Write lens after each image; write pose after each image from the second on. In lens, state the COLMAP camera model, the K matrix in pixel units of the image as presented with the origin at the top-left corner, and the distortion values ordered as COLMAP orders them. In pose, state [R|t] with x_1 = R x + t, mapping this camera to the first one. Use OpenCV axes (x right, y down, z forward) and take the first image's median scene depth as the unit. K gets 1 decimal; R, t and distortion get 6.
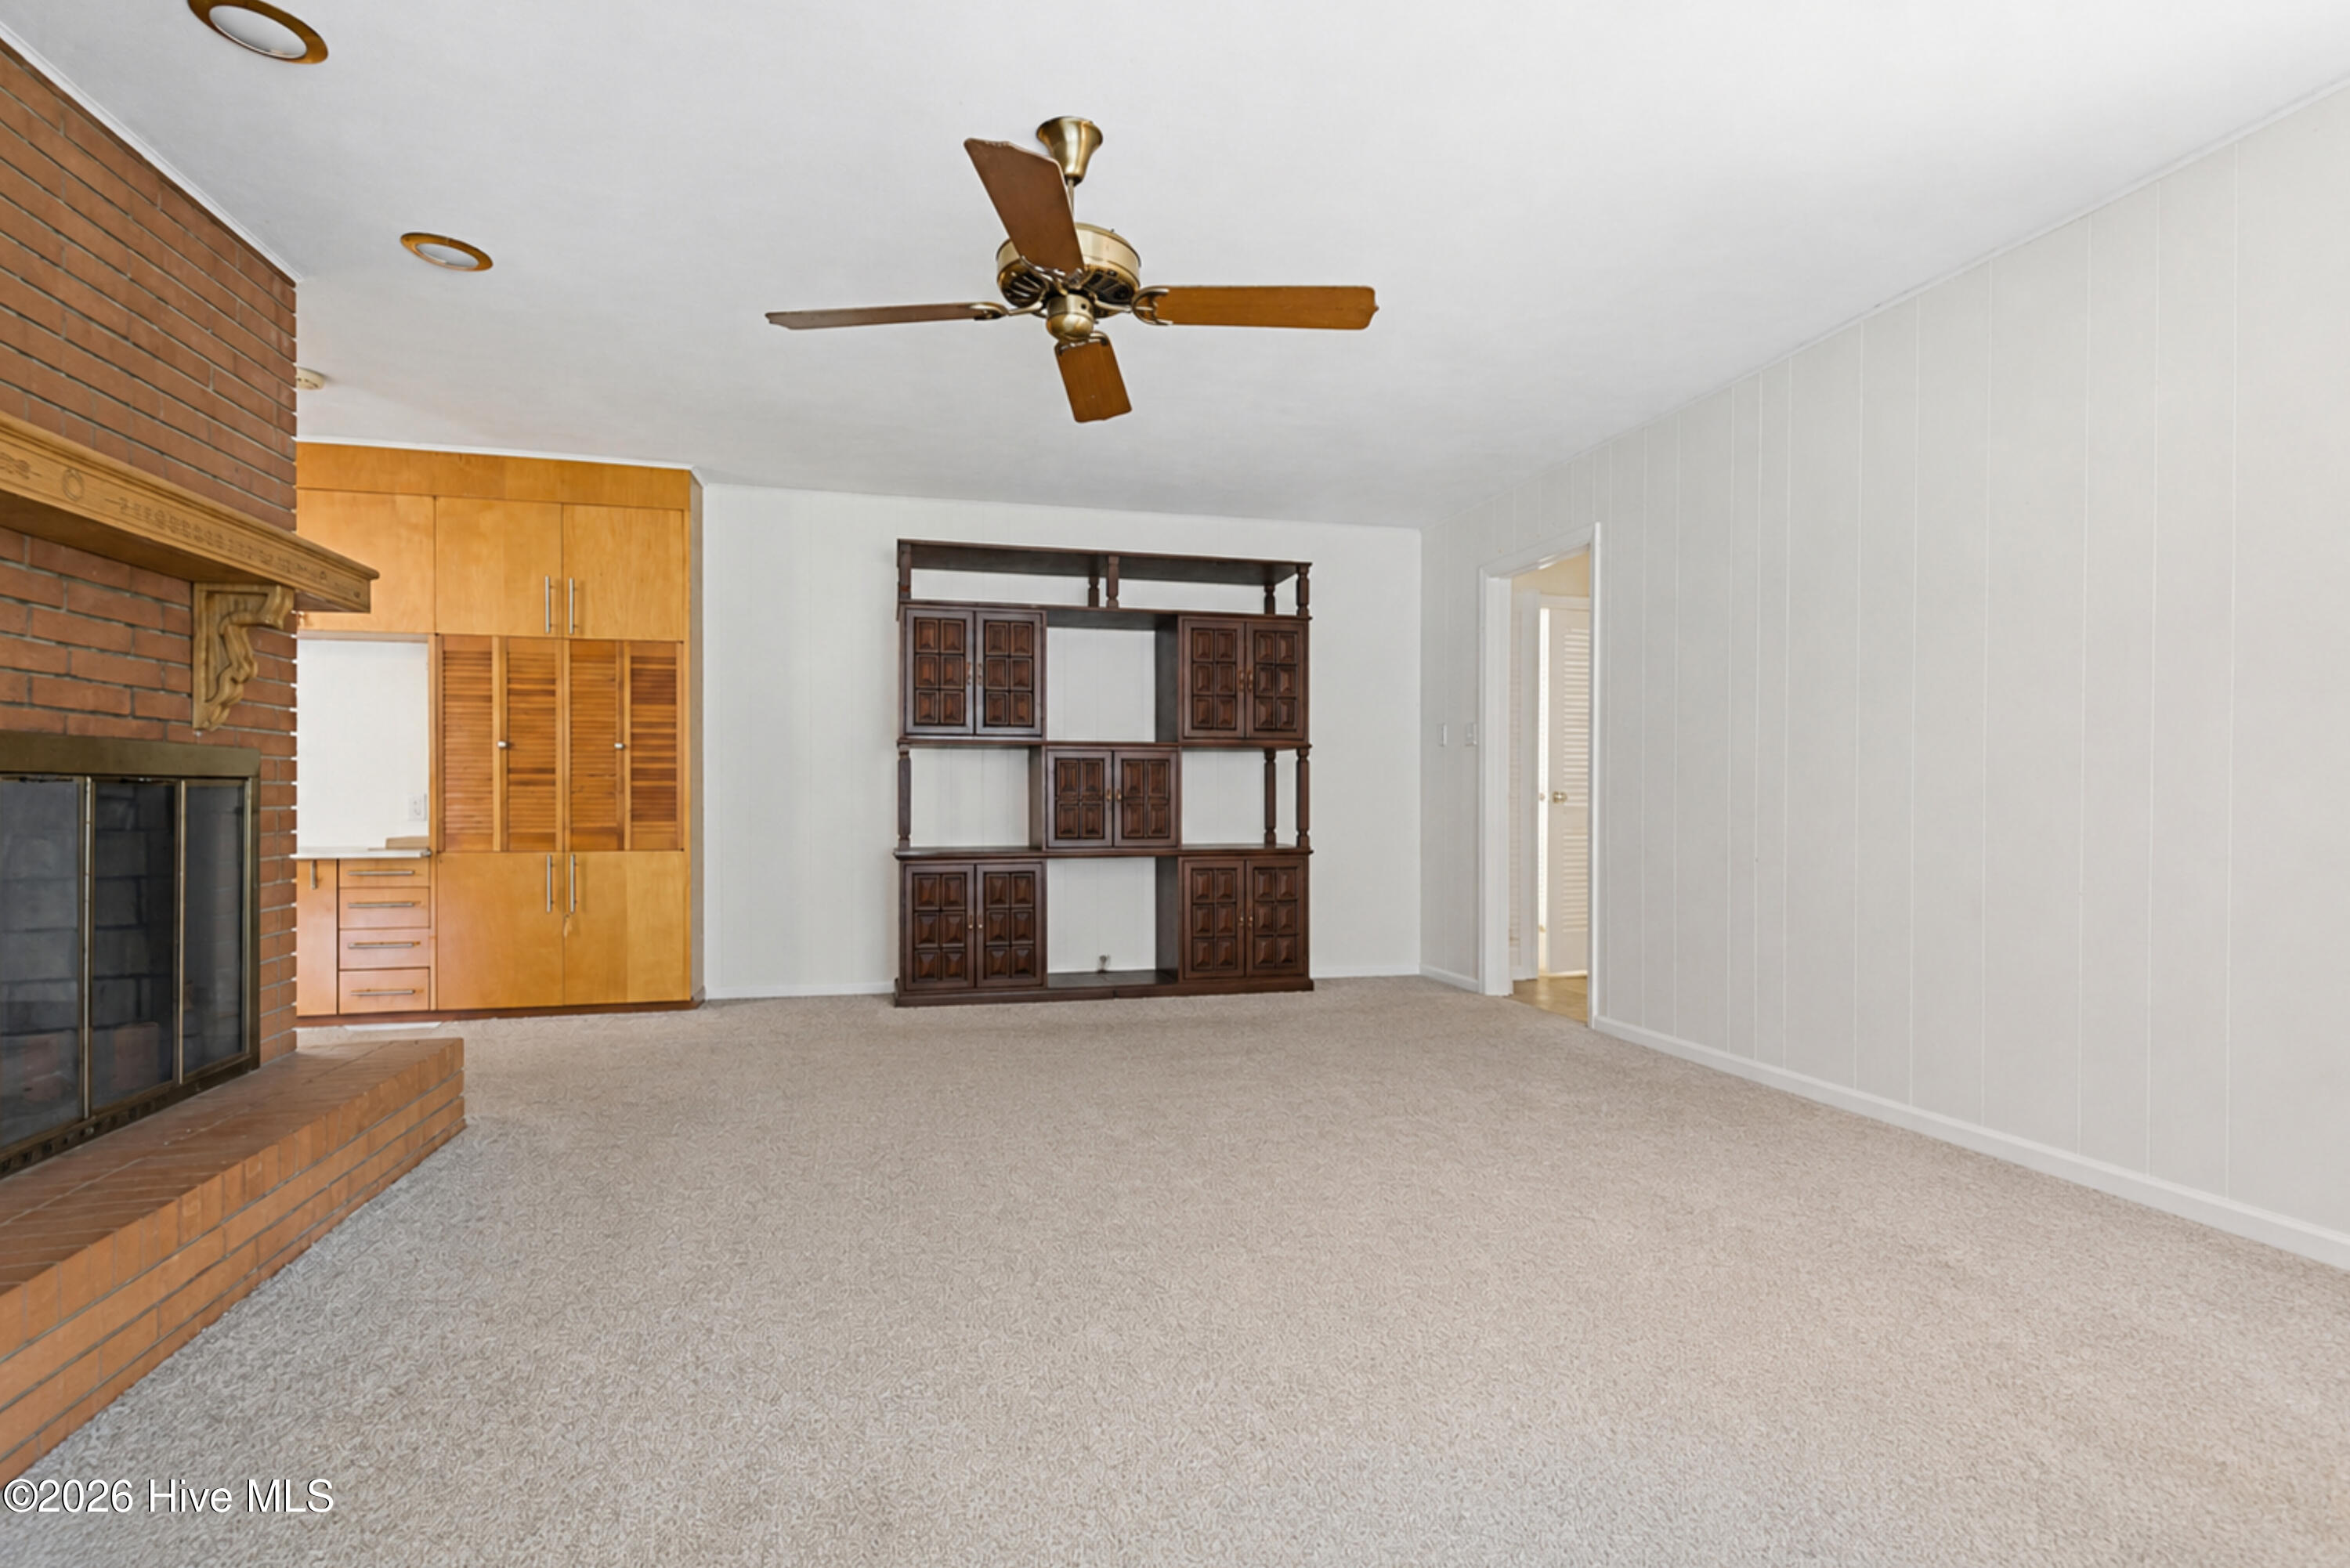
lens RADIAL K [[1119.3, 0, 1175.0], [0, 1119.3, 784.0], [0, 0, 1]] dist [-0.001312, -0.000150]
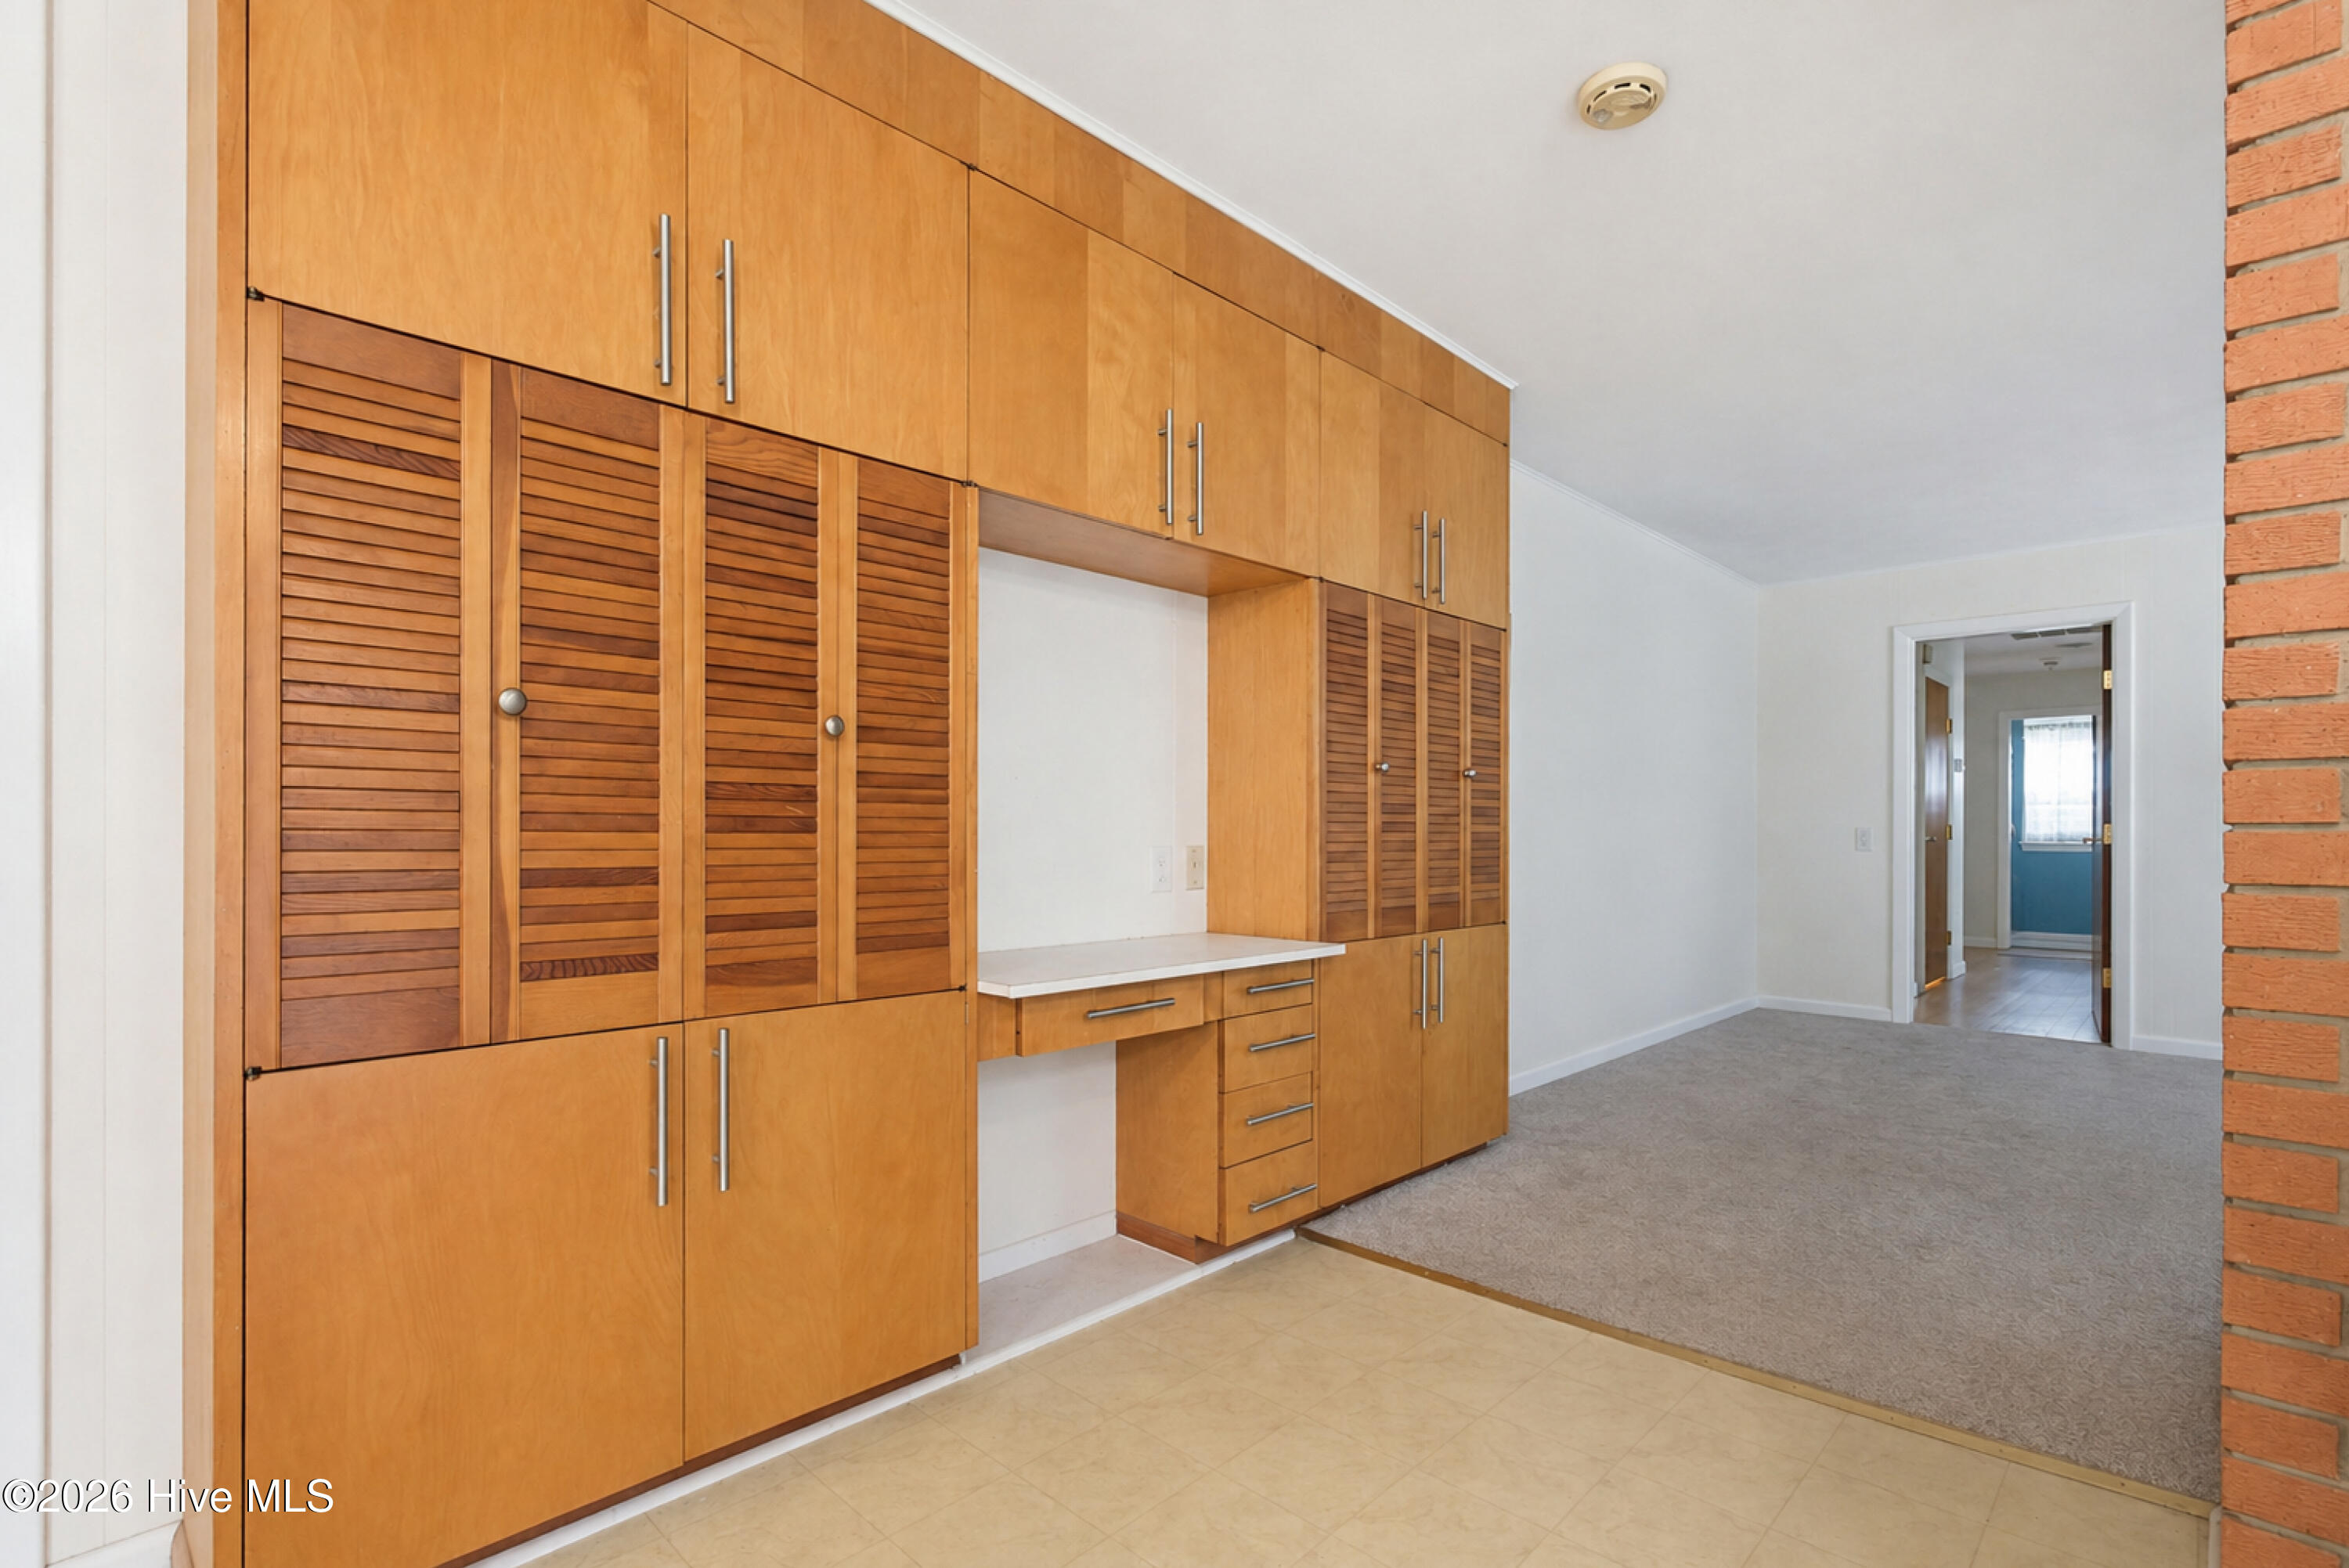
lens RADIAL K [[1118.7, 0, 1174.5], [0, 1118.7, 784.0], [0, 0, 1]] dist [-0.001312, -0.000150]
pose [[0.809762, 0.011579, 0.586644, -1.048464], [-0.006861, 0.999924, -0.010265, -0.019146], [-0.586718, 0.004287, 0.809780, 0.555561]]
